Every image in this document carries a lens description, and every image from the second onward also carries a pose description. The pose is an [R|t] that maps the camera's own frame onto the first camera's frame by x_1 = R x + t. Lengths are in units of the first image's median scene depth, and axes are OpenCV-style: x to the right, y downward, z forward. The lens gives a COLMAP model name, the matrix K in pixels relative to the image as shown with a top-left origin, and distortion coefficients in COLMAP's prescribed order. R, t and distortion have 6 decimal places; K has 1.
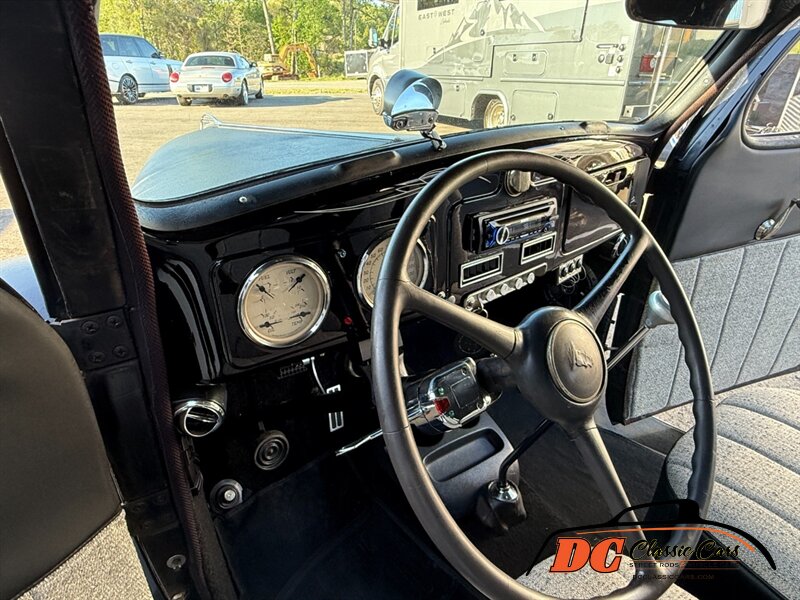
lens RADIAL K [[484.2, 0, 400.6], [0, 484.2, 297.2], [0, 0, 1]] dist [0.004379, -0.002336]
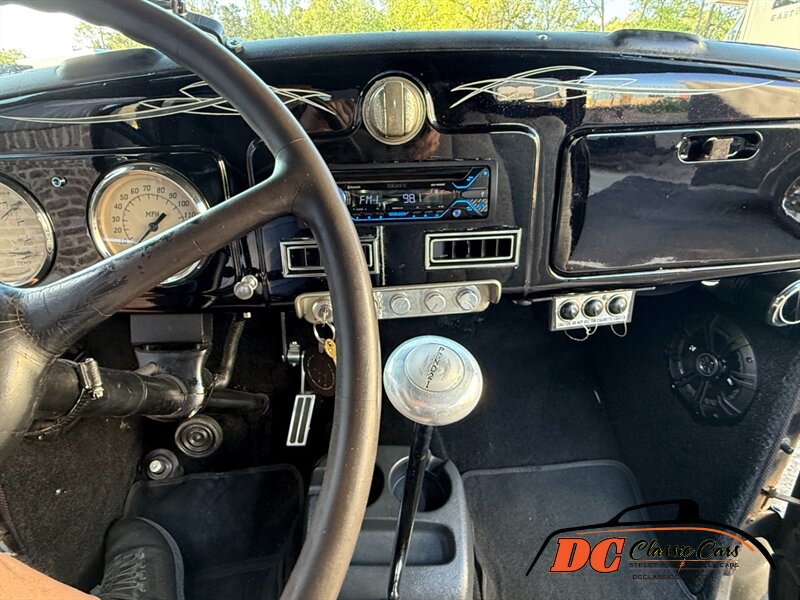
lens RADIAL K [[484.2, 0, 397.2], [0, 484.2, 305.9], [0, 0, 1]] dist [0.004379, -0.002336]
pose [[0.800143, 0.202176, -0.564709, 0.185695], [-0.231482, 0.972629, 0.020229, -0.008840], [0.553342, 0.114534, 0.825042, 0.159583]]
